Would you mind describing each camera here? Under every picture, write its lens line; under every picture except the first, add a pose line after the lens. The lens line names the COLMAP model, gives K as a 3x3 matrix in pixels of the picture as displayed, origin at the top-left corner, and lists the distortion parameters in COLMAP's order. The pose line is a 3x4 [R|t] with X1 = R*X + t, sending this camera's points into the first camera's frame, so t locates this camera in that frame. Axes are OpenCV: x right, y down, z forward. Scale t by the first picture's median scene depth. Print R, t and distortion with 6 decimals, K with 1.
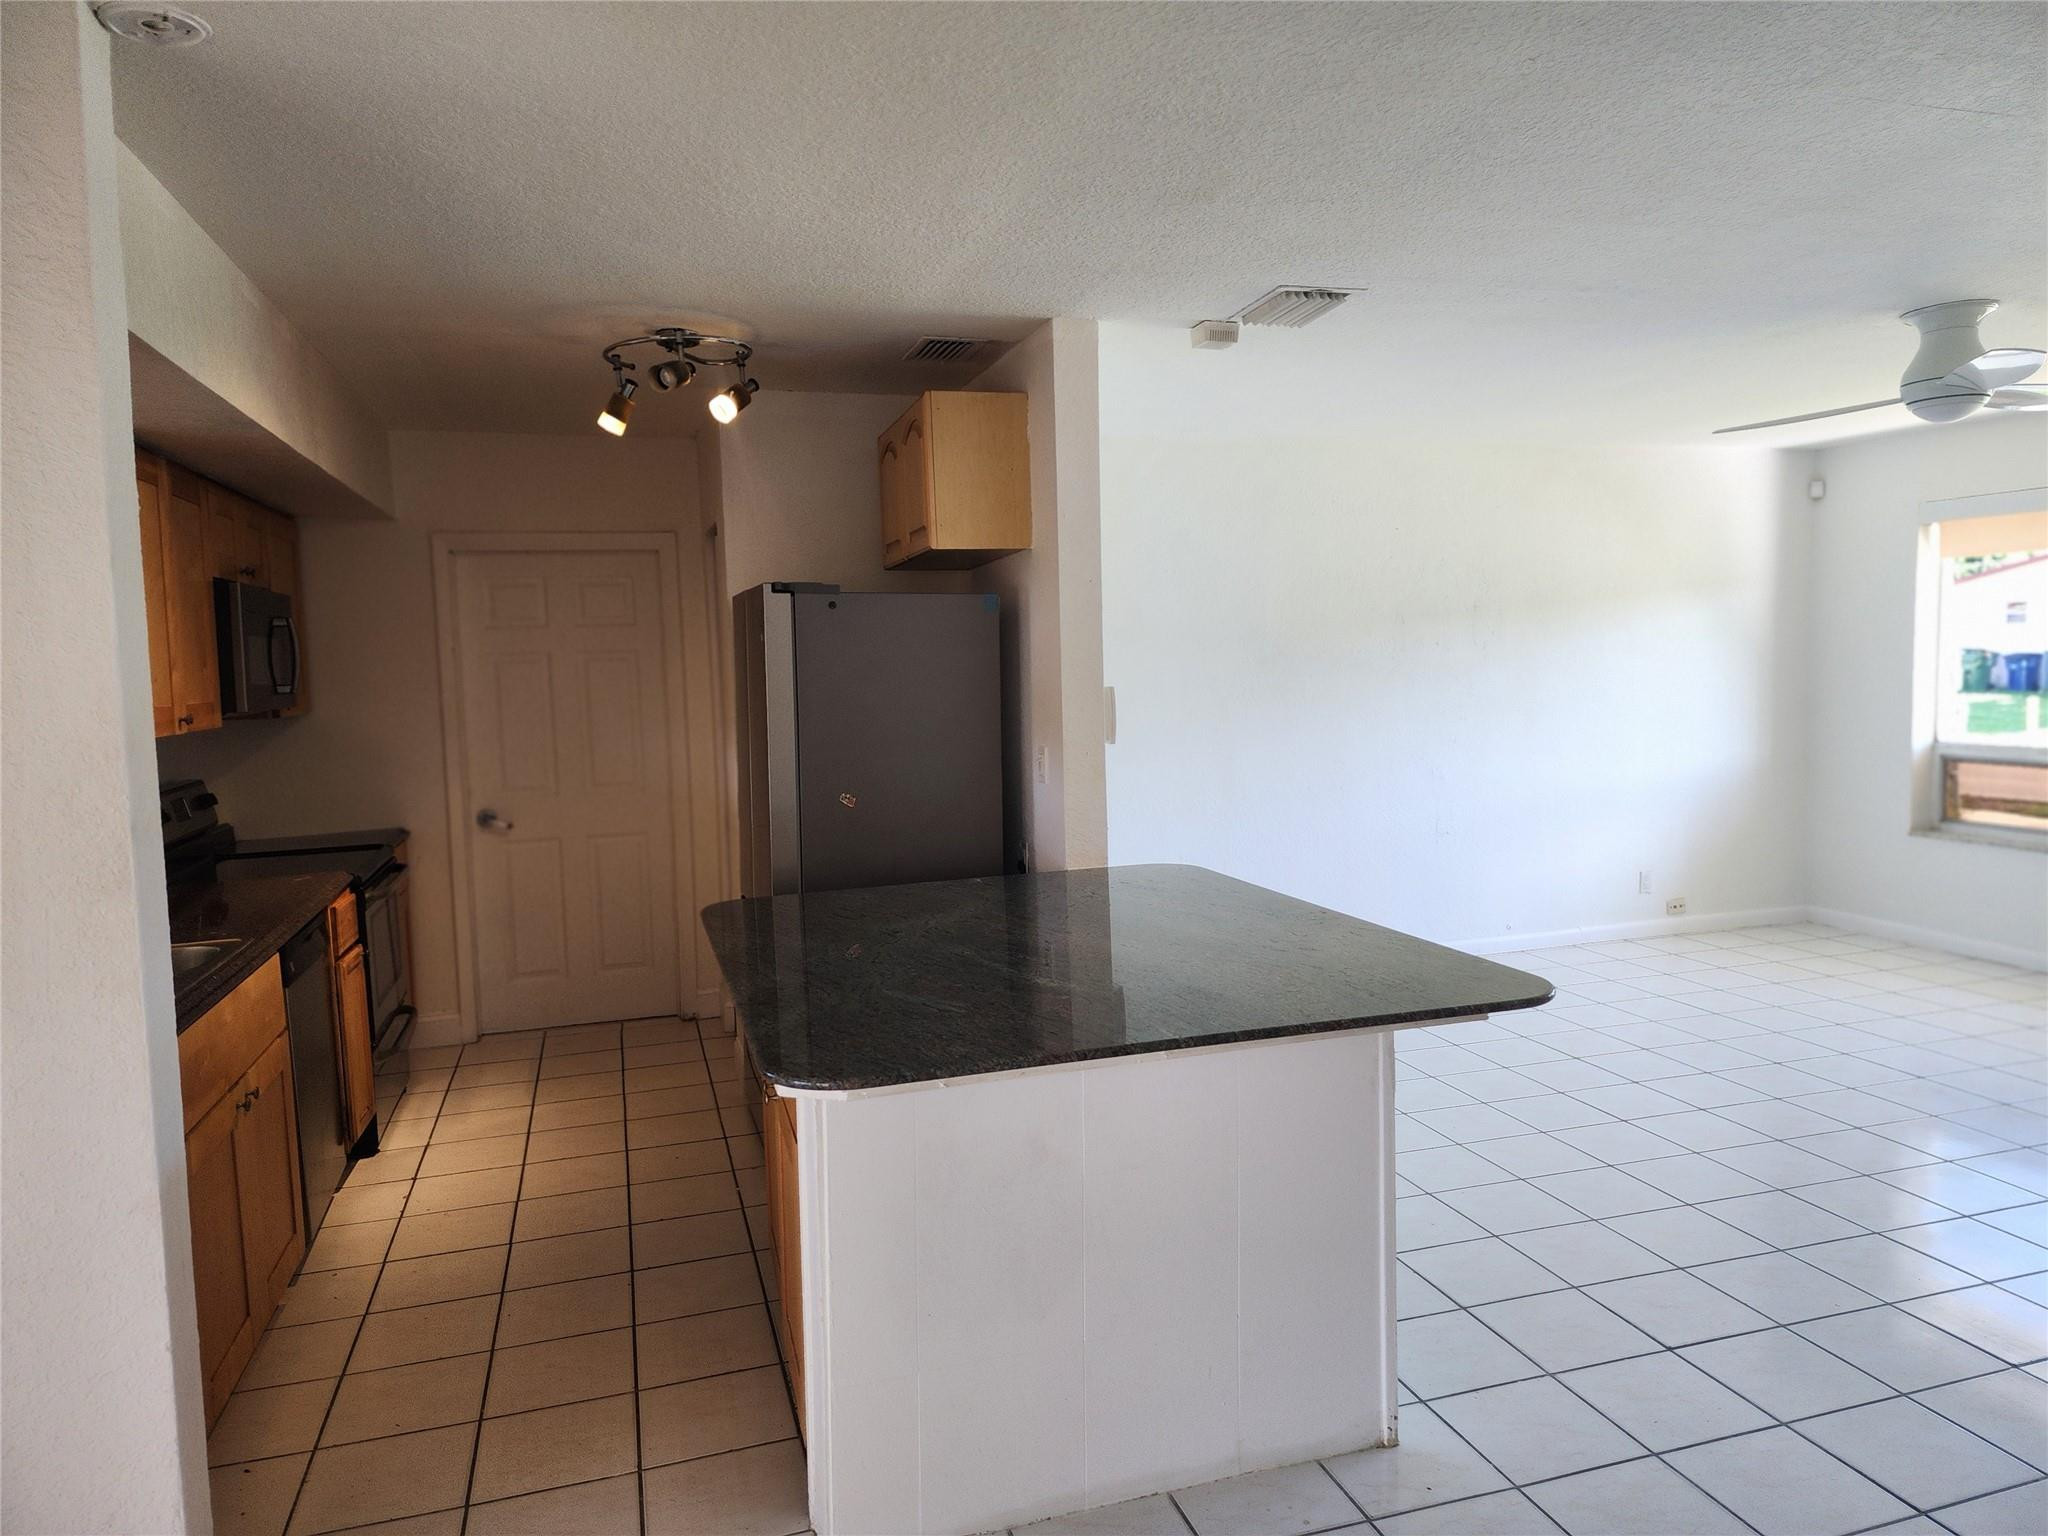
lens RADIAL K [[1378.2, 0, 1048.2], [0, 1378.2, 770.7], [0, 0, 1]] dist [0.080941, -0.066682]
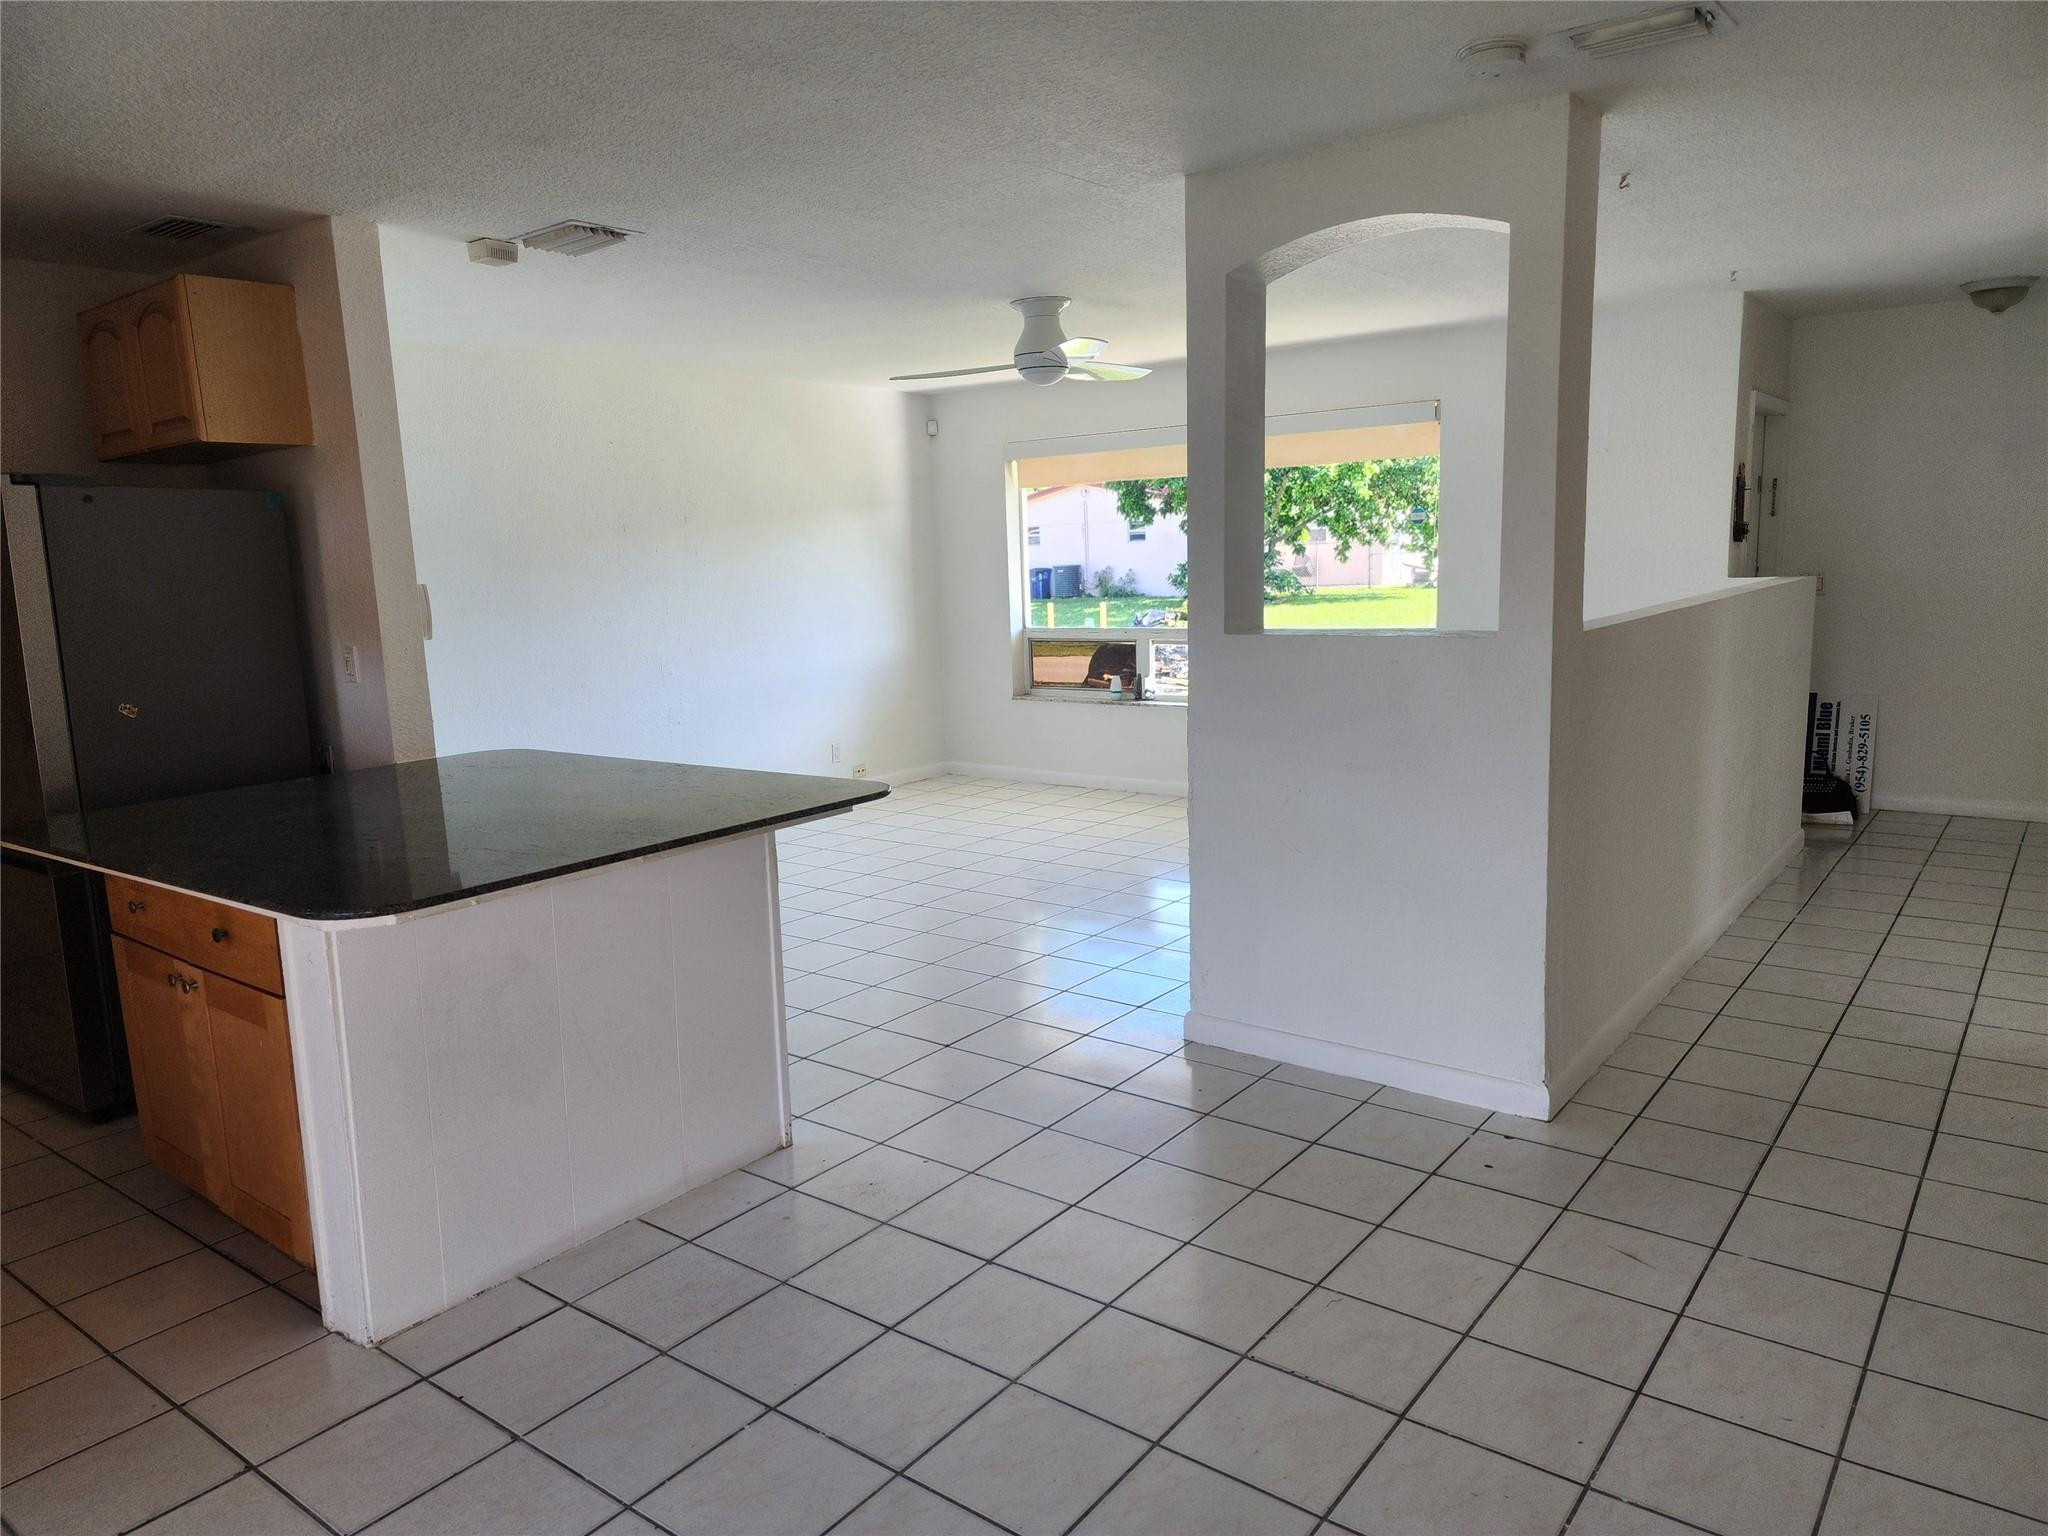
lens RADIAL K [[1385.8, 0, 1027.1], [0, 1385.8, 778.9], [0, 0, 1]] dist [0.090559, -0.065713]
pose [[0.824228, -0.096418, 0.557989, -0.184738], [0.062133, 0.994846, 0.080126, 0.028332], [-0.562839, -0.031372, 0.825971, -0.142516]]
